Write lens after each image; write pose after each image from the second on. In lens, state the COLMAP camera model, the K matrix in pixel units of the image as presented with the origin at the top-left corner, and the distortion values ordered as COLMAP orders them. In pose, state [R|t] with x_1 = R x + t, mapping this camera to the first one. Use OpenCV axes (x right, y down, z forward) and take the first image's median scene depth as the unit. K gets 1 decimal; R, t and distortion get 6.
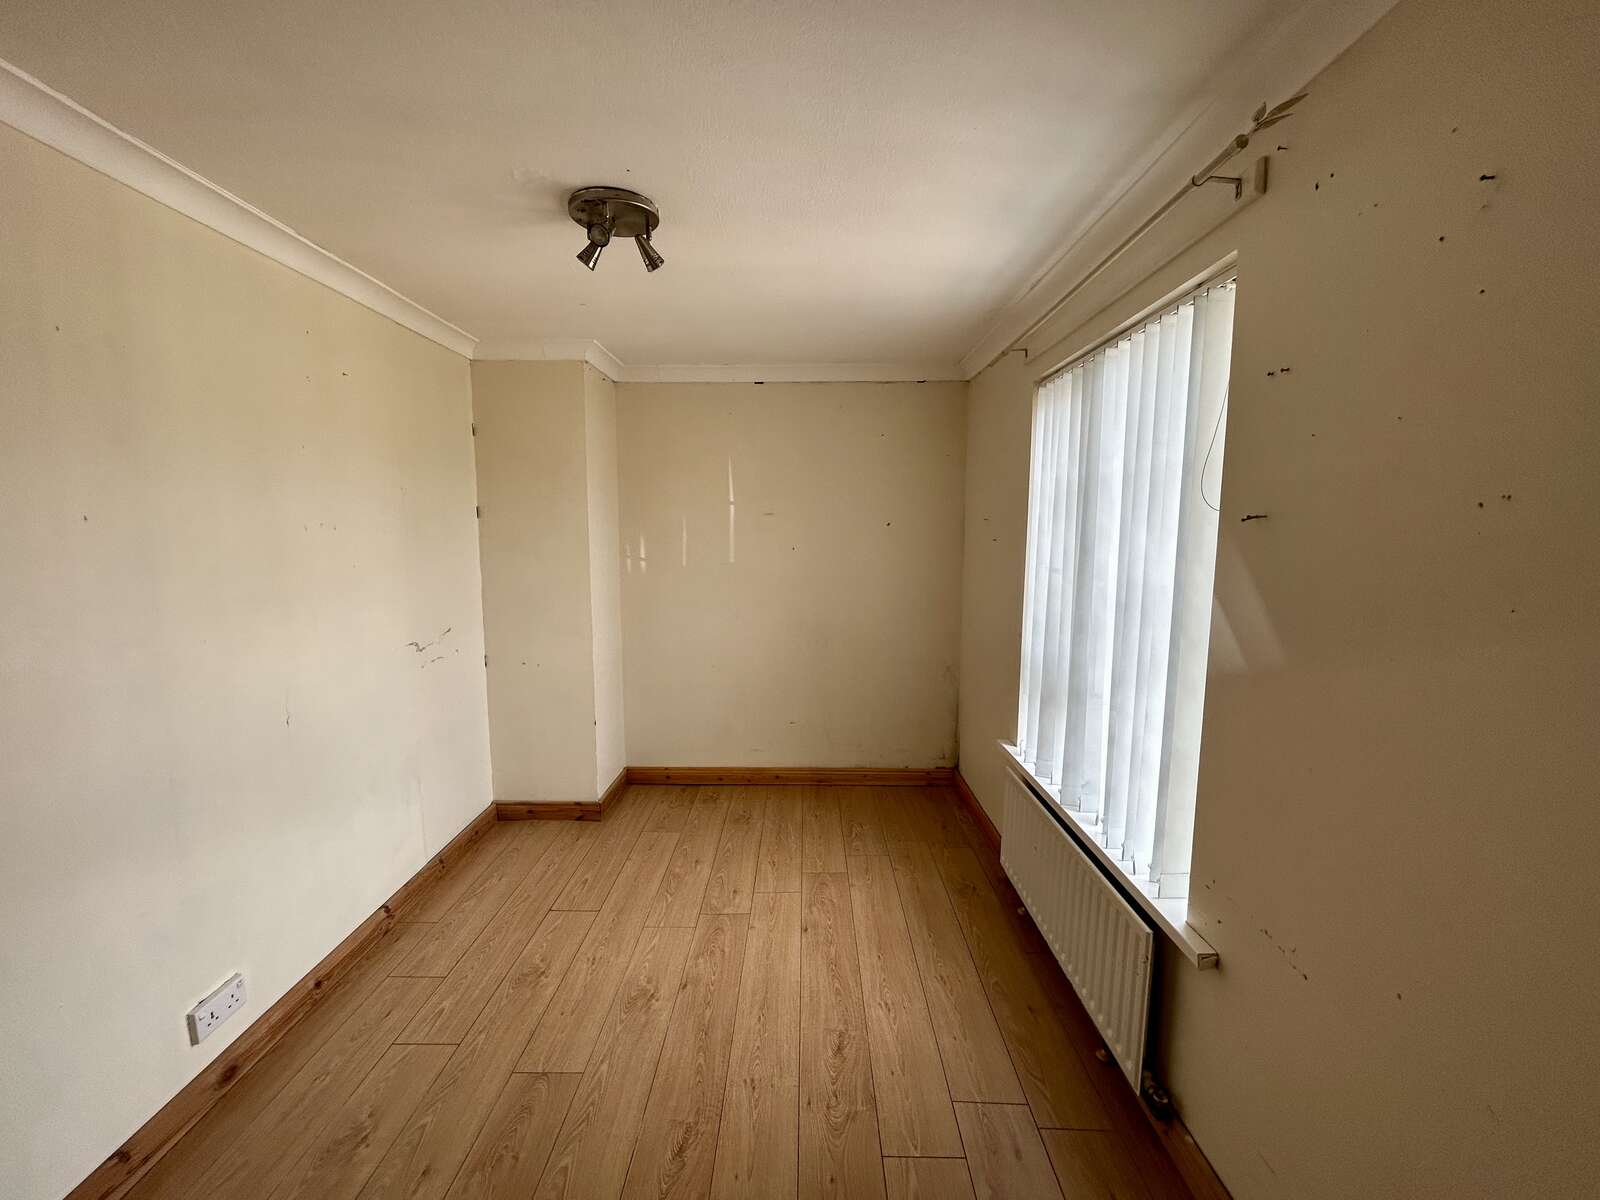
lens RADIAL K [[644.4, 0, 797.4], [0, 644.4, 600.2], [0, 0, 1]] dist [0.001811, -0.000159]
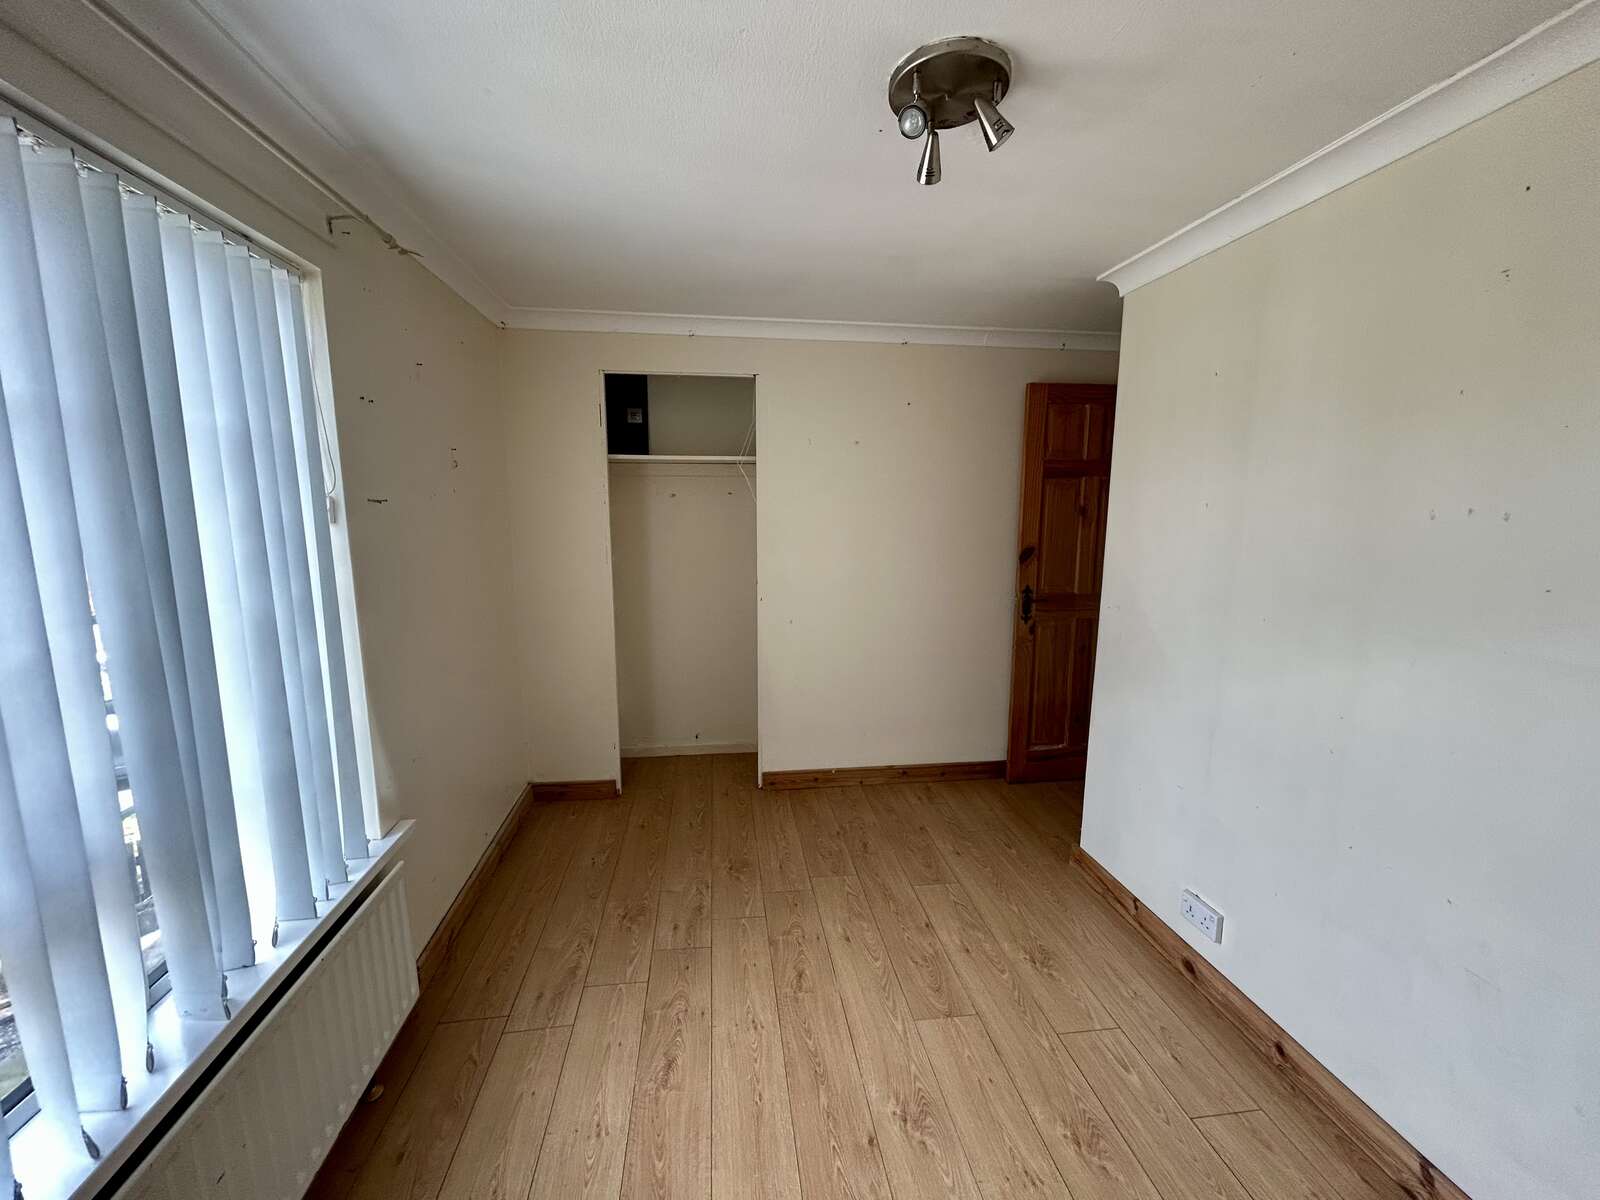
lens RADIAL K [[644.4, 0, 793.8], [0, 644.4, 603.1], [0, 0, 1]] dist [0.001811, -0.000159]
pose [[-0.990388, 0.016911, -0.137279, 0.002549], [-0.020282, 0.964013, 0.265080, -0.211263], [0.136821, 0.265316, -0.954404, 1.756780]]
